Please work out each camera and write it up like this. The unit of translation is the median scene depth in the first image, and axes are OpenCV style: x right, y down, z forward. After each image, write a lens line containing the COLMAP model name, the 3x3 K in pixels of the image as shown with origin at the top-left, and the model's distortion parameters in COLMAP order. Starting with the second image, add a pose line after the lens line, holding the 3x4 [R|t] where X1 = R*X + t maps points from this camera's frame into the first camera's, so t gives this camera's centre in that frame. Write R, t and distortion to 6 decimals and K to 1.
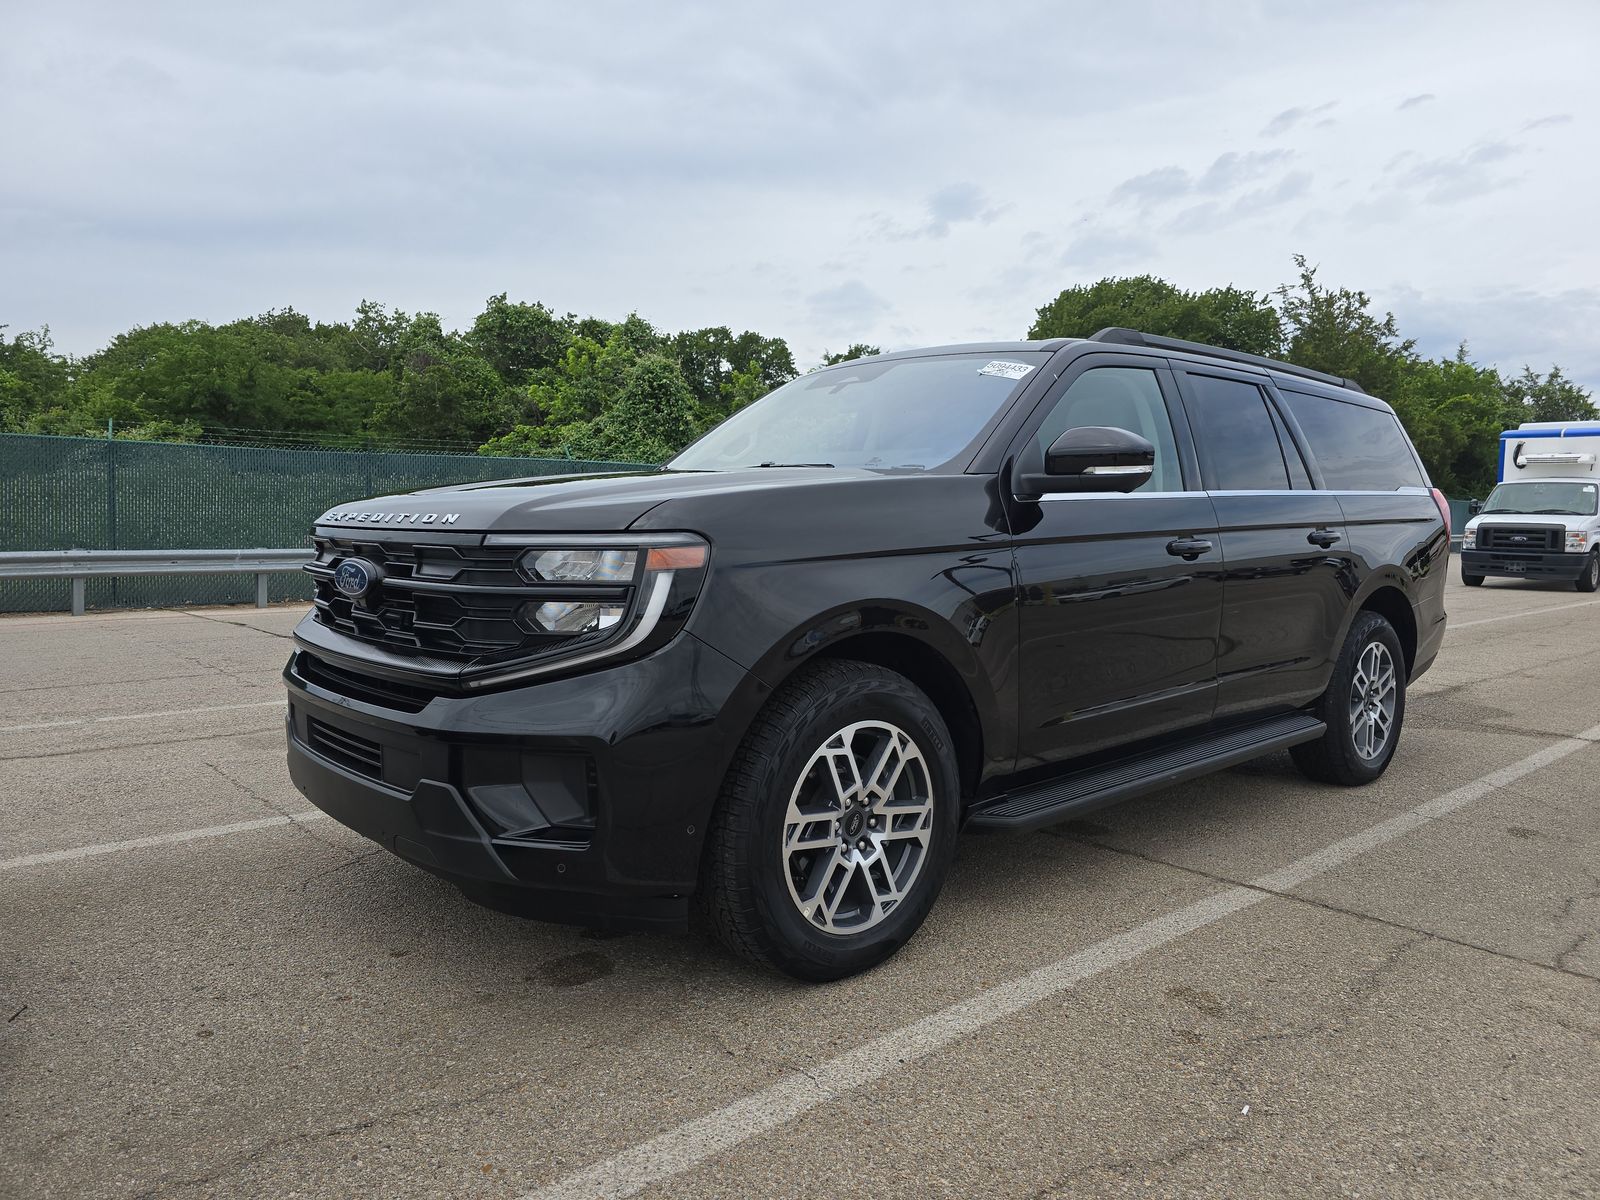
lens RADIAL K [[1075.9, 0, 805.4], [0, 1075.9, 602.6], [0, 0, 1]] dist [0.055005, -0.052949]
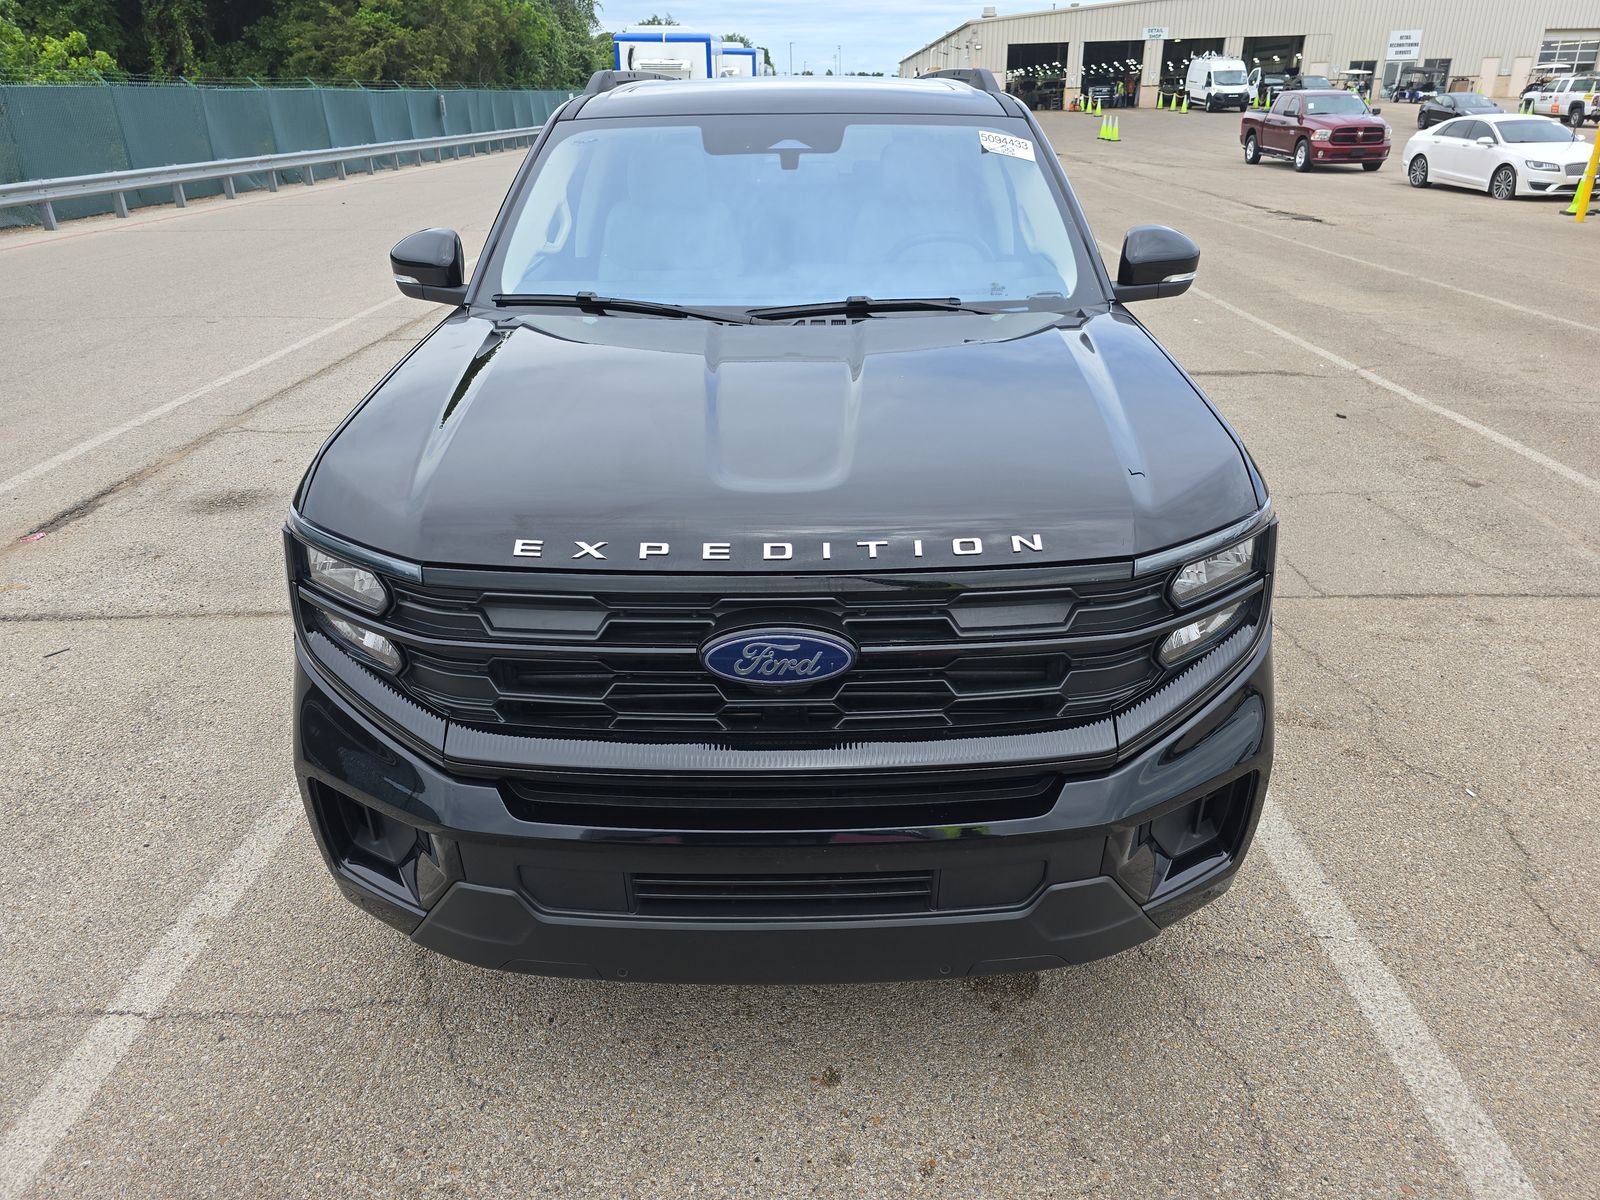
lens RADIAL K [[1075.9, 0, 805.4], [0, 1075.9, 602.6], [0, 0, 1]] dist [0.055005, -0.052949]
pose [[0.668869, -0.328955, 0.666635, -0.785644], [0.072675, 0.921403, 0.381753, -0.276229], [-0.739819, -0.206895, 0.640205, 0.596208]]
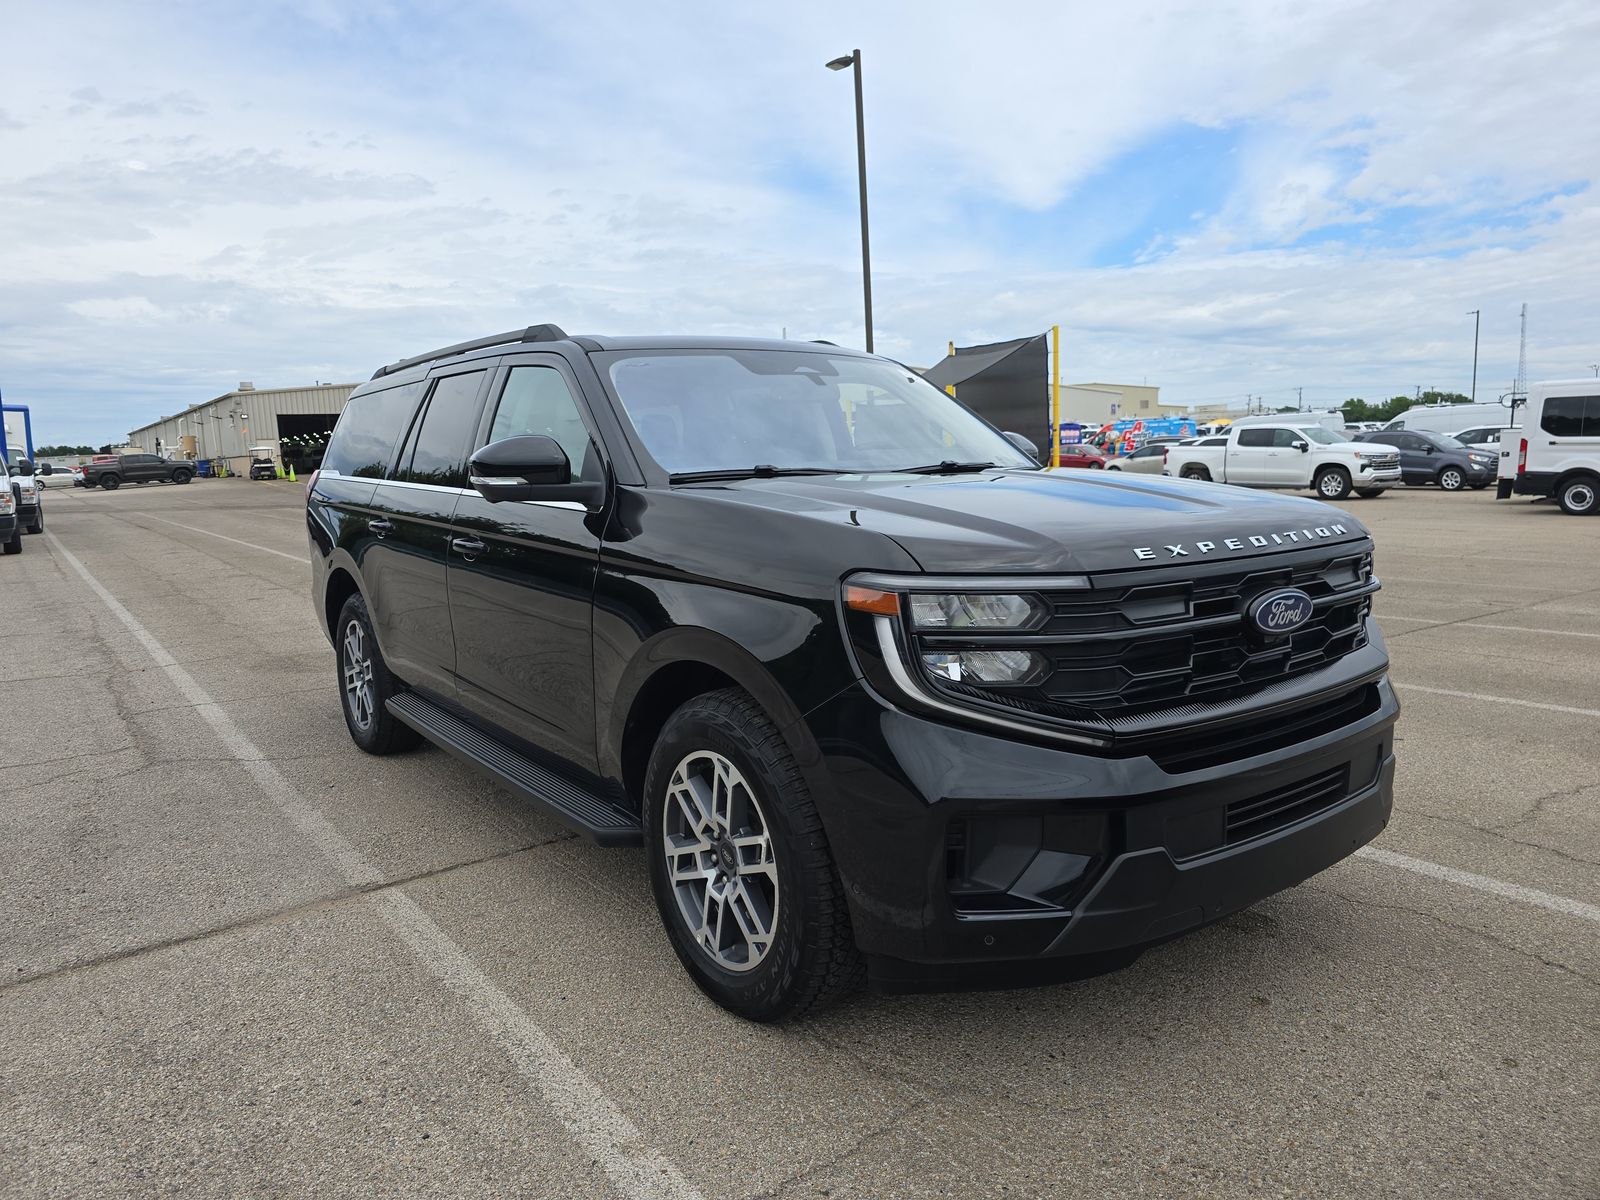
lens RADIAL K [[1075.9, 0, 805.4], [0, 1075.9, 602.6], [0, 0, 1]] dist [0.055005, -0.052949]
pose [[0.085559, -0.145627, 0.985633, -1.289122], [0.097218, 0.985760, 0.137206, -0.184297], [-0.991579, 0.084082, 0.098499, 1.271947]]
